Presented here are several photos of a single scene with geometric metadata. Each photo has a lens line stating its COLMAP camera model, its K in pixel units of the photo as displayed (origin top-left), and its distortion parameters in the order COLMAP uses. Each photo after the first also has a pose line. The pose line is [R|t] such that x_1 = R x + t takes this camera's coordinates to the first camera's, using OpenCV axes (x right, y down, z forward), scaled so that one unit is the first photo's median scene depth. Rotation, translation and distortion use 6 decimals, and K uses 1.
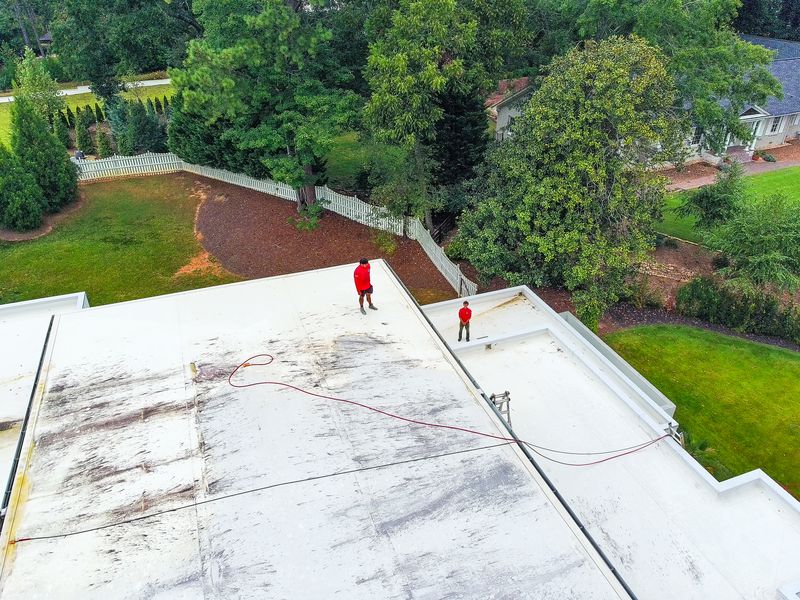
lens RADIAL K [[581.9, 0, 400.0], [0, 581.9, 300.0], [0, 0, 1]] dist [0.007101, -0.007635]
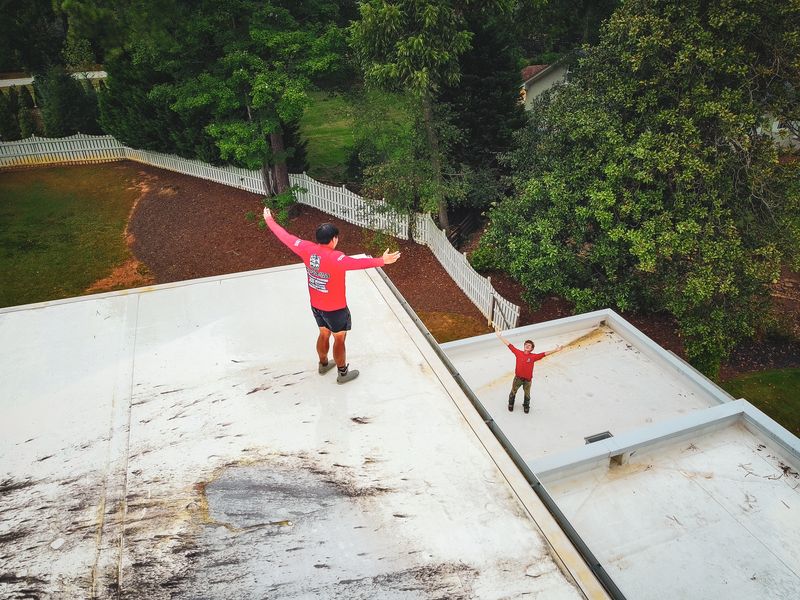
lens RADIAL K [[581.9, 0, 400.0], [0, 581.9, 300.0], [0, 0, 1]] dist [0.007101, -0.007635]
pose [[0.999974, 0.003734, -0.006126, -0.000026], [-0.003945, 0.999388, -0.034761, -0.011785], [0.005992, 0.034784, 0.999377, 0.354232]]
